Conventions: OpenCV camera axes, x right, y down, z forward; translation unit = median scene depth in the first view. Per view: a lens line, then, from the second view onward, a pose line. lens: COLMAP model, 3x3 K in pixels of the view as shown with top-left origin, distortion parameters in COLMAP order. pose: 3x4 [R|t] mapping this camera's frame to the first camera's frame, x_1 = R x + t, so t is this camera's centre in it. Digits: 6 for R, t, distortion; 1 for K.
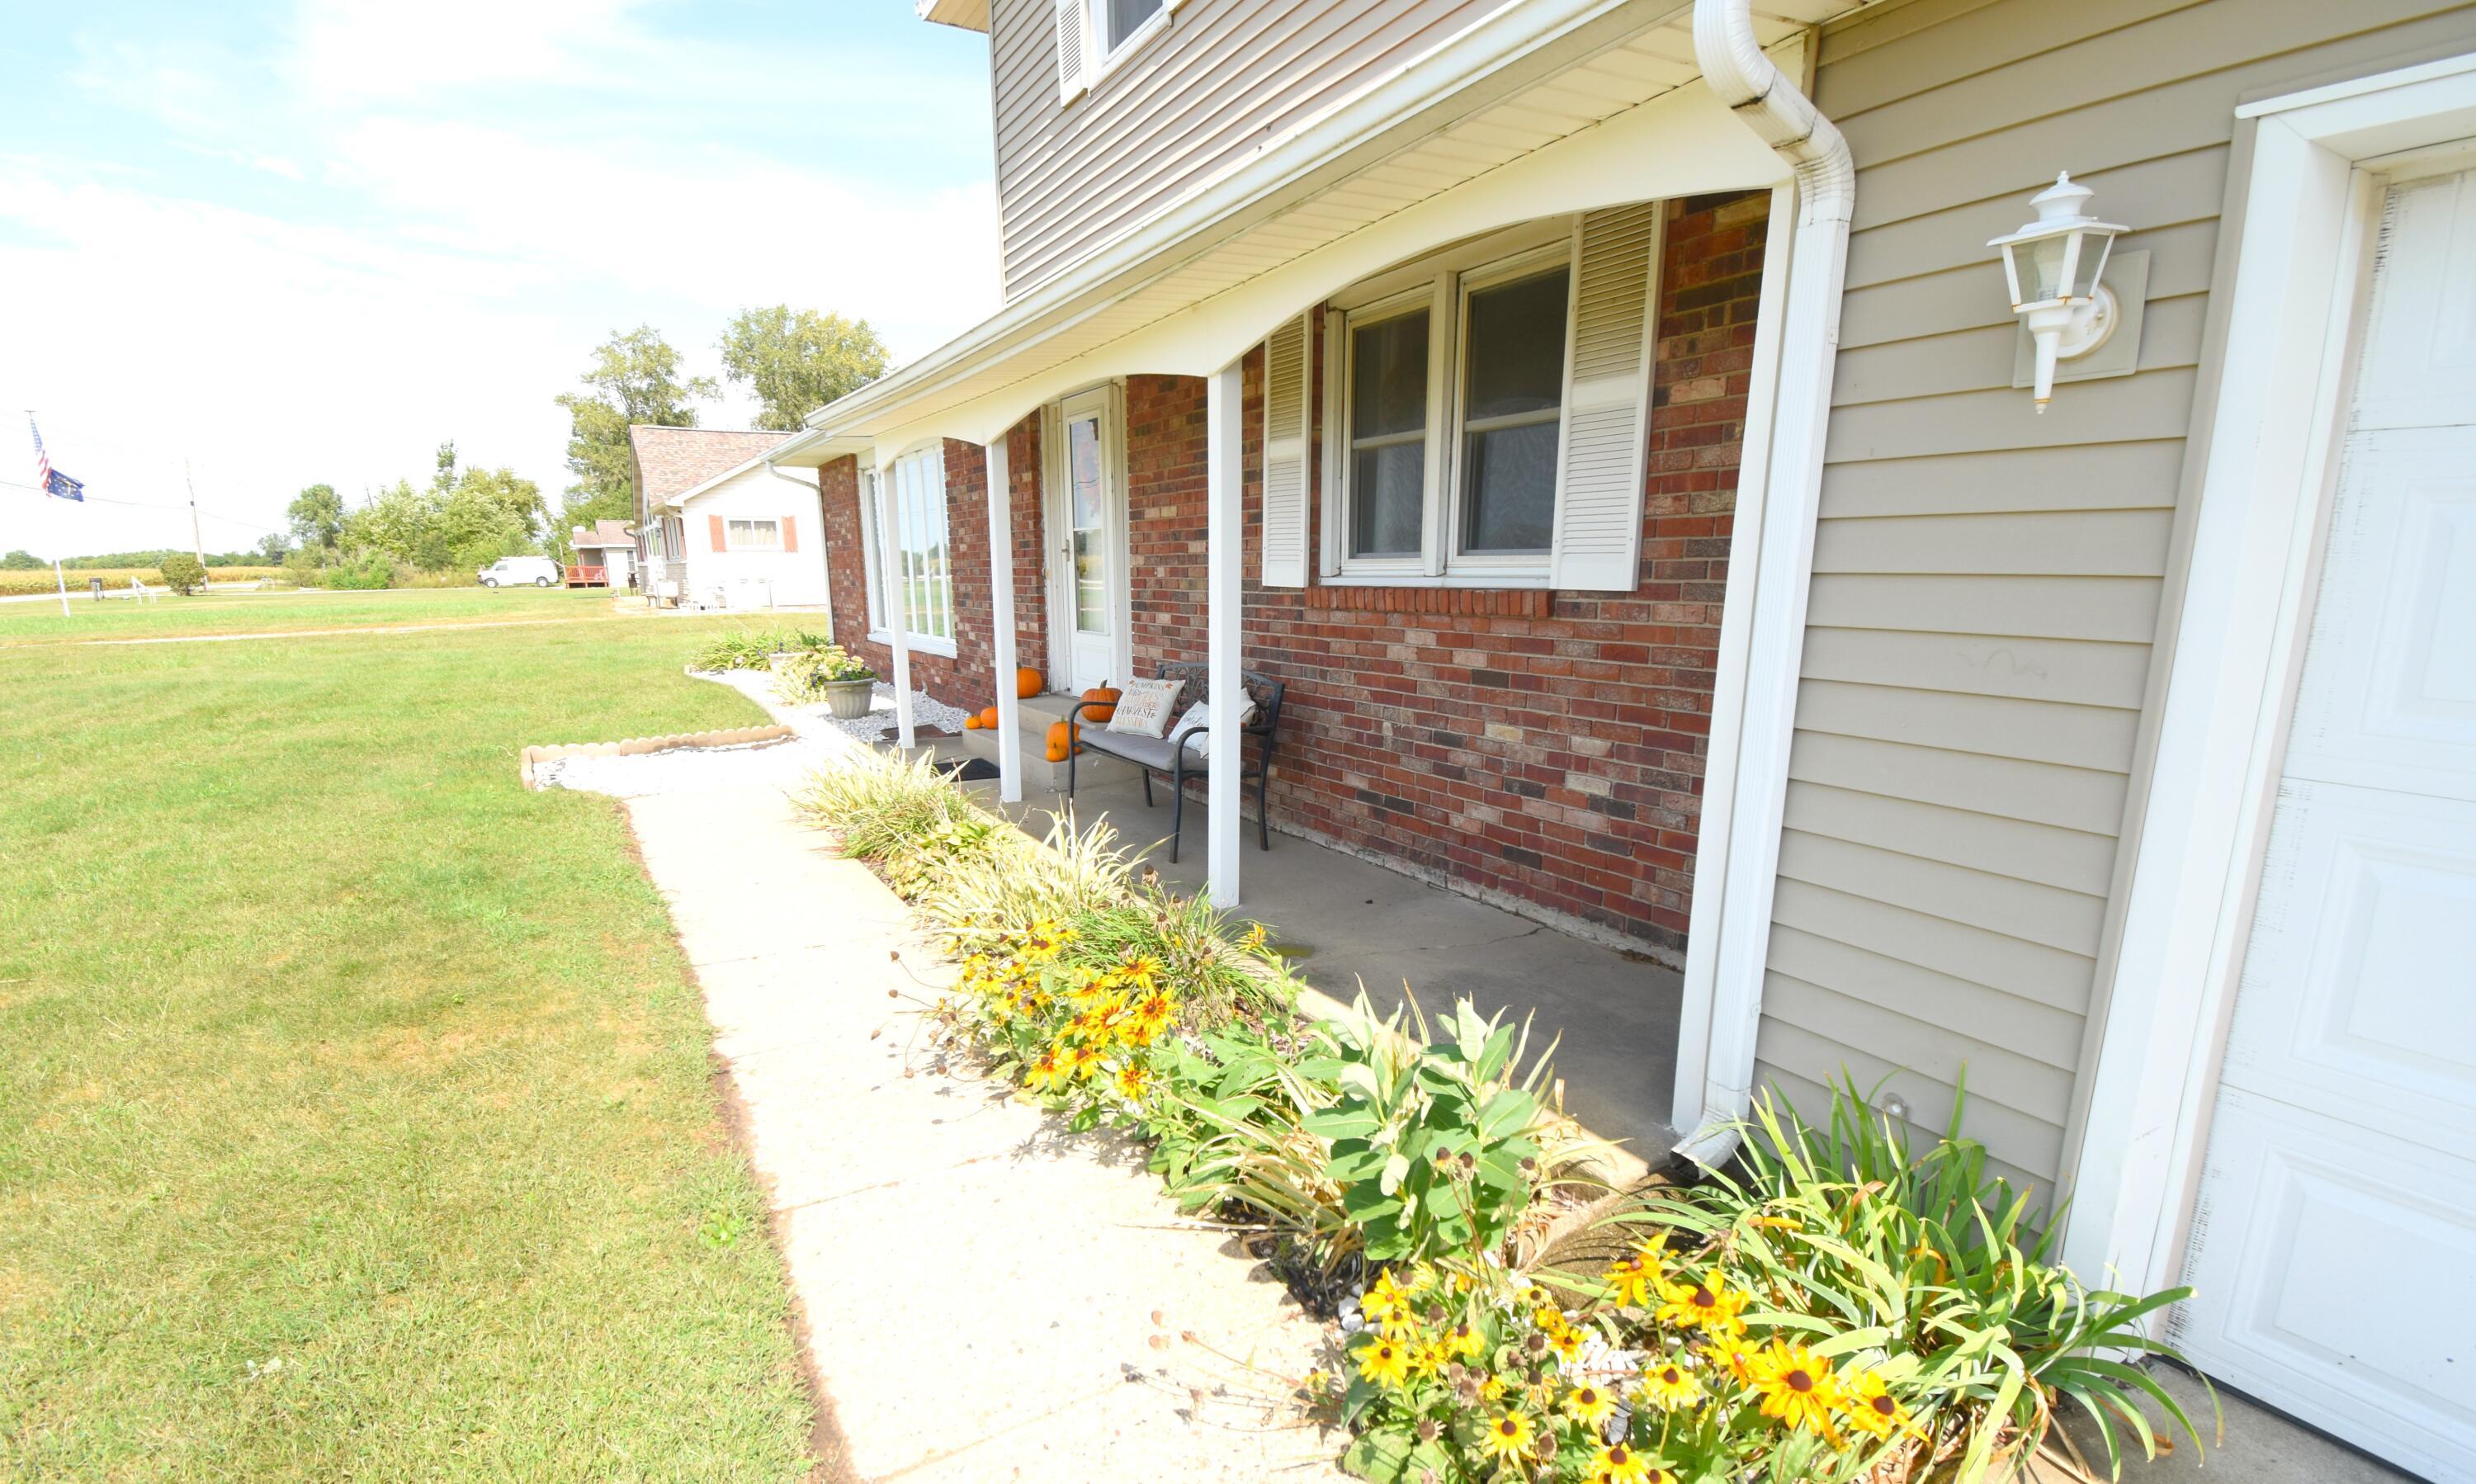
lens RADIAL K [[1169.6, 0, 1191.5], [0, 1169.6, 850.0], [0, 0, 1]] dist [-0.006082, -0.001140]
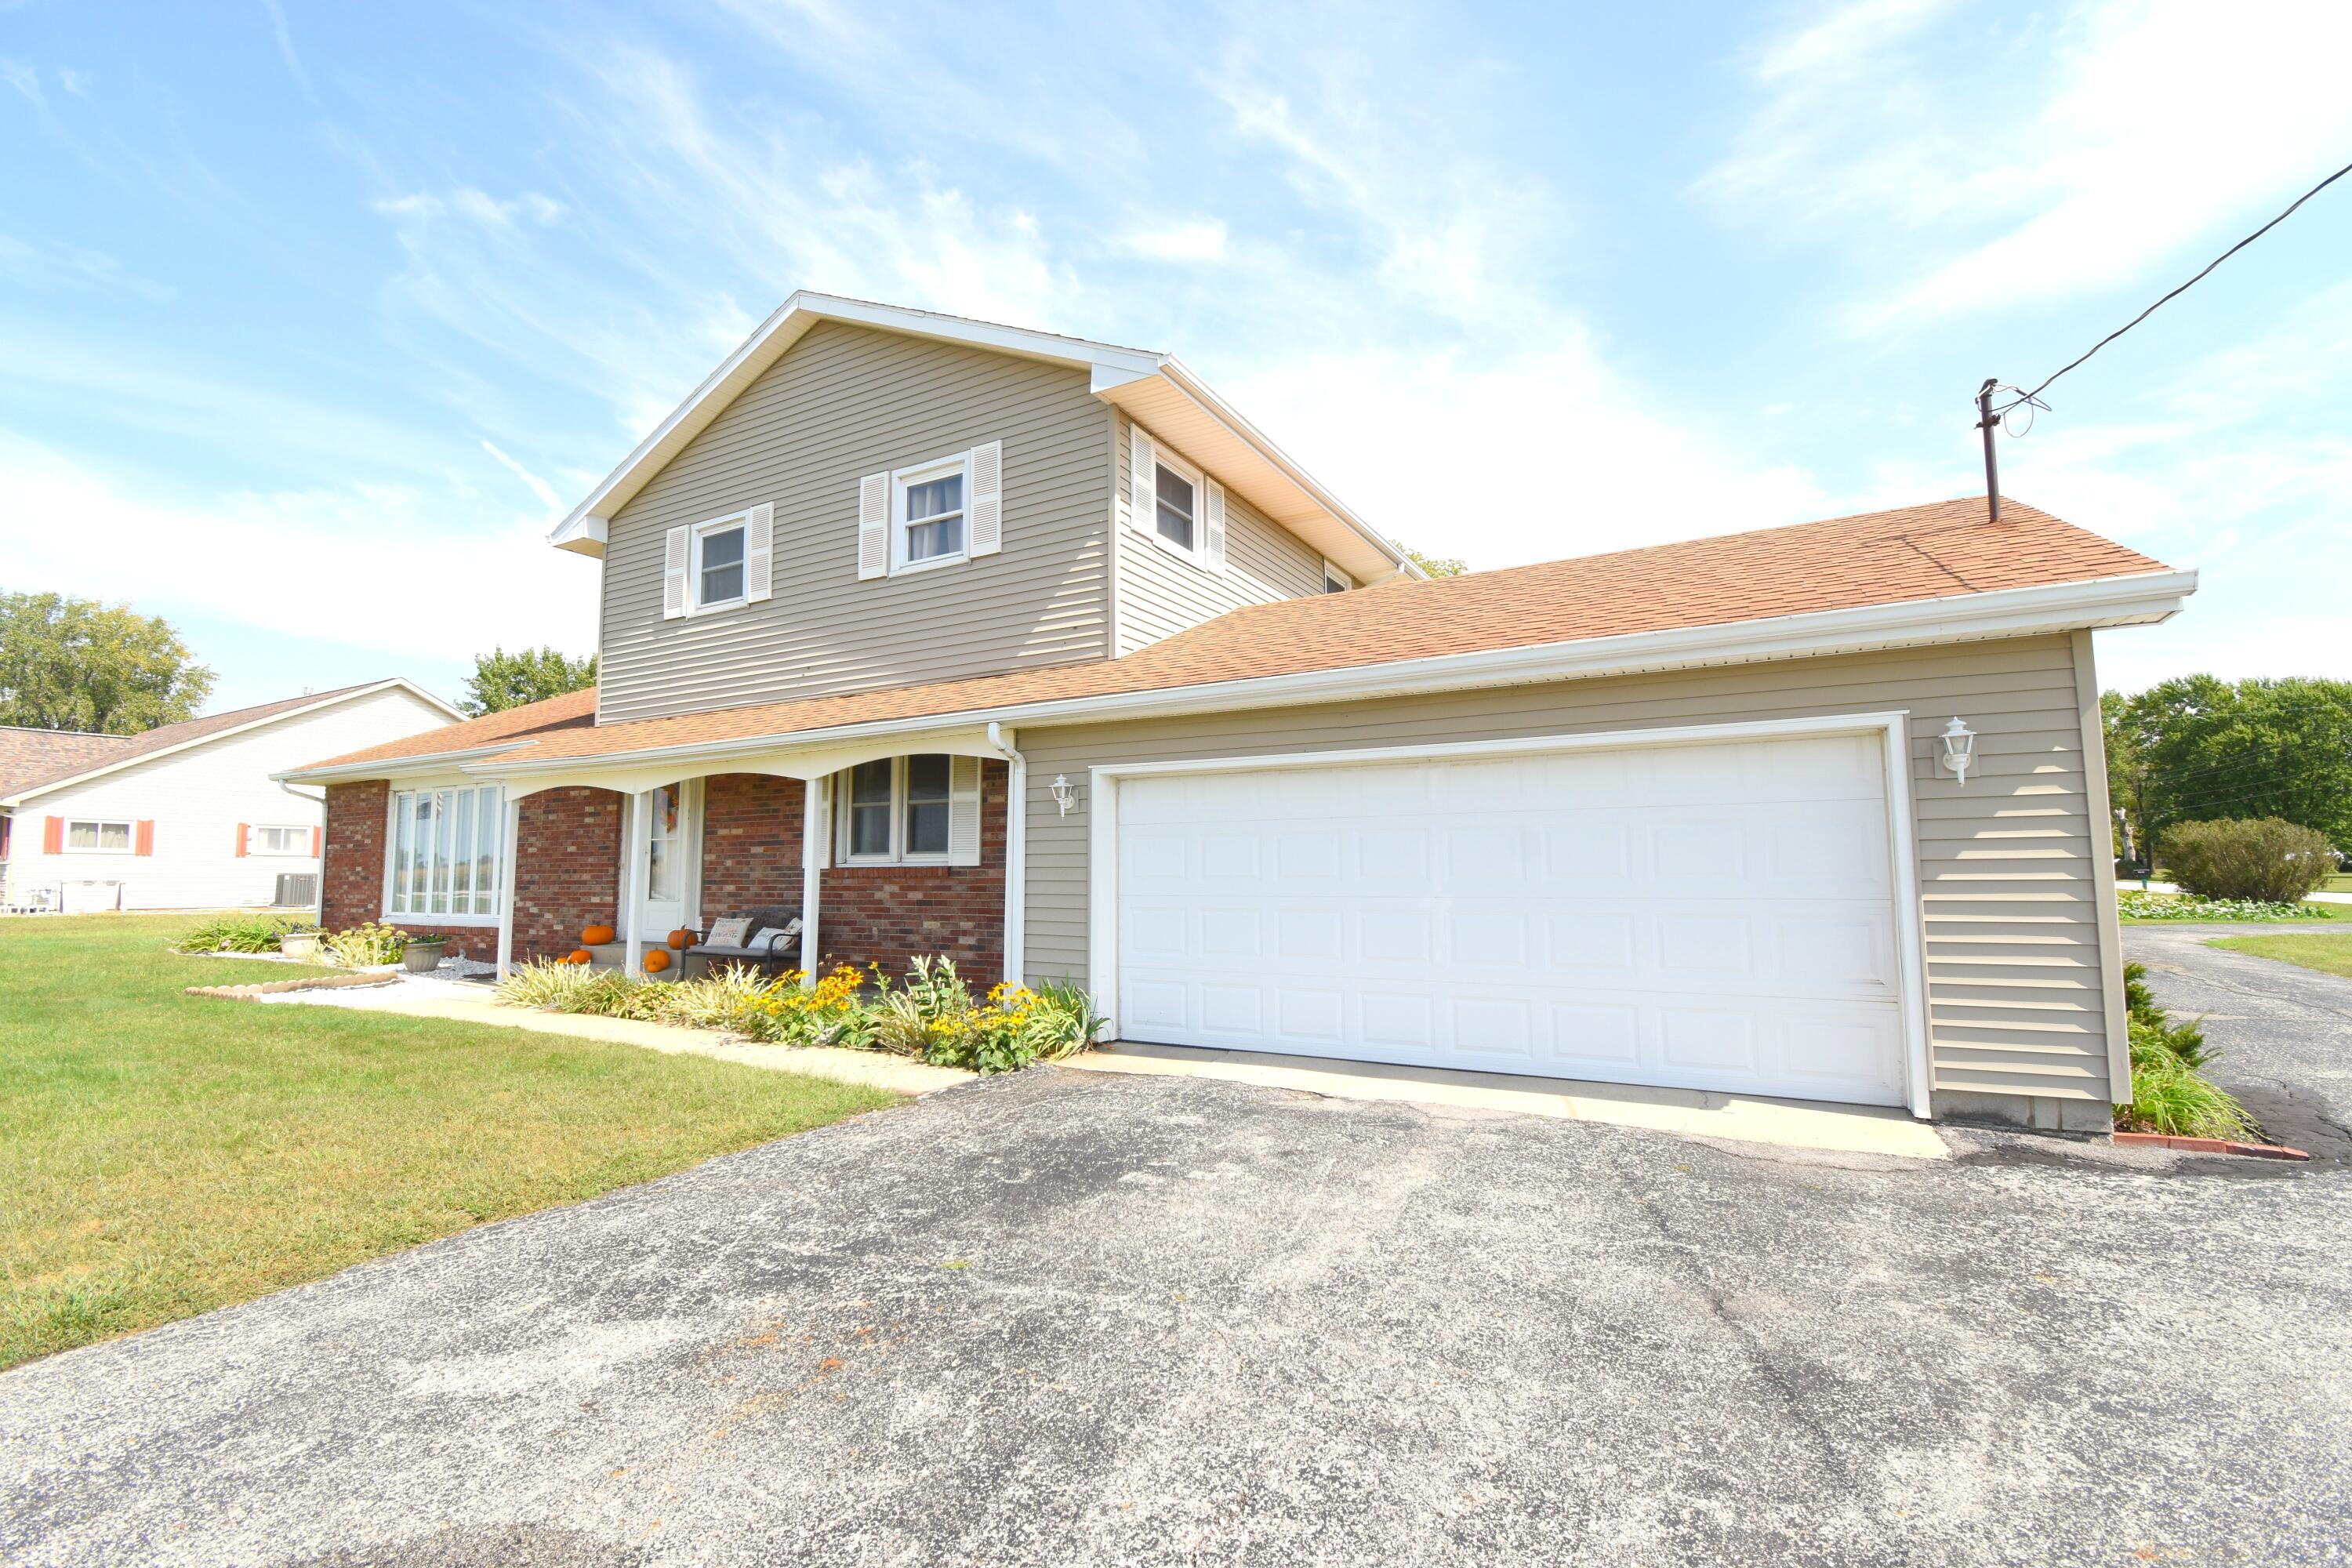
lens RADIAL K [[1015.7, 0, 1191.5], [0, 1015.7, 789.0], [0, 0, 1]] dist [-0.000325, -0.000655]
pose [[0.842567, 0.048061, 0.536443, -0.406206], [0.126130, 0.950706, -0.283282, 0.286170], [-0.523615, 0.306346, 0.794971, -1.002439]]
